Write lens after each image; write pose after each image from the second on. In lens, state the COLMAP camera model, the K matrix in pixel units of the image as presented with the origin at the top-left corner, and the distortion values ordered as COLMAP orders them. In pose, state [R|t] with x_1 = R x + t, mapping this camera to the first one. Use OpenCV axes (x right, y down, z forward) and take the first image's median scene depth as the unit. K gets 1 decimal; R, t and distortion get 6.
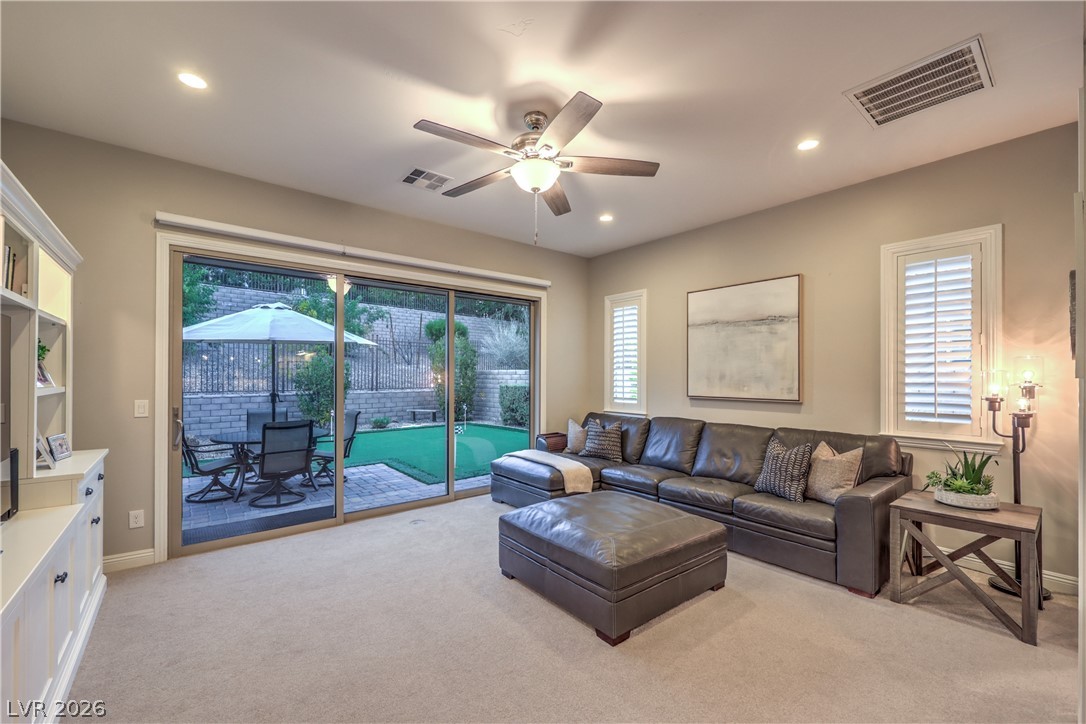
lens RADIAL K [[444.0, 0, 538.5], [0, 444.0, 379.3], [0, 0, 1]] dist [0.000142, 0.000244]
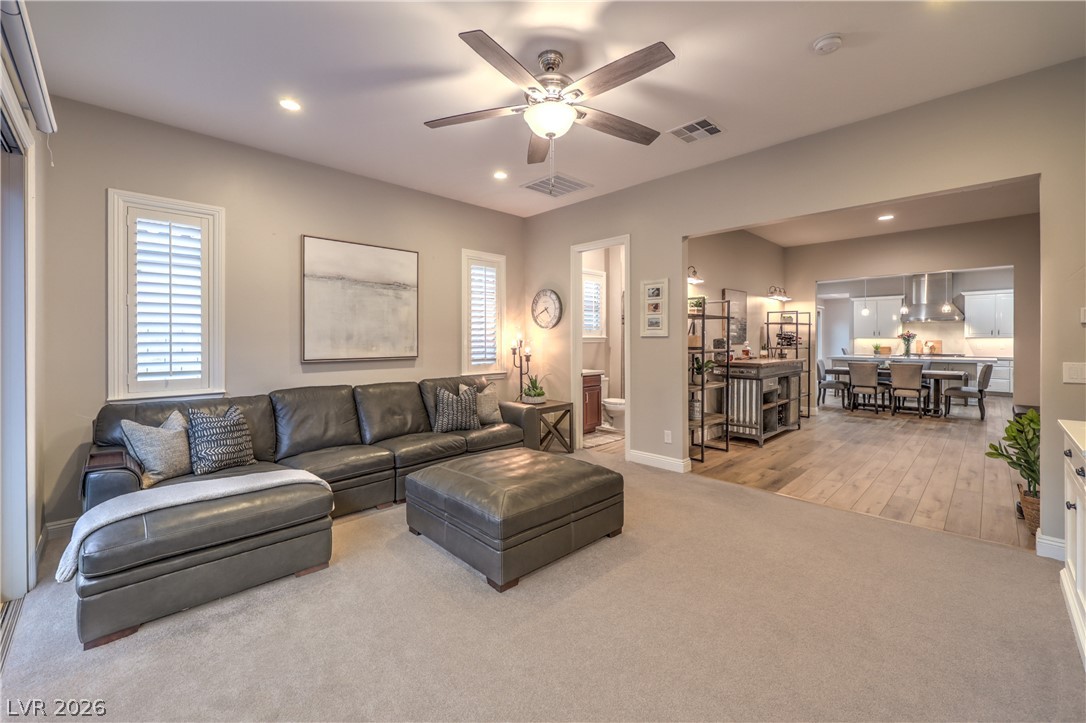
lens RADIAL K [[442.5, 0, 544.8], [0, 442.5, 345.1], [0, 0, 1]] dist [-0.001021, 0.000003]
pose [[-0.094544, -0.019946, 0.995321, -0.615208], [0.004092, 0.999783, 0.020424, -0.005821], [-0.995512, 0.006004, -0.094442, 0.725542]]
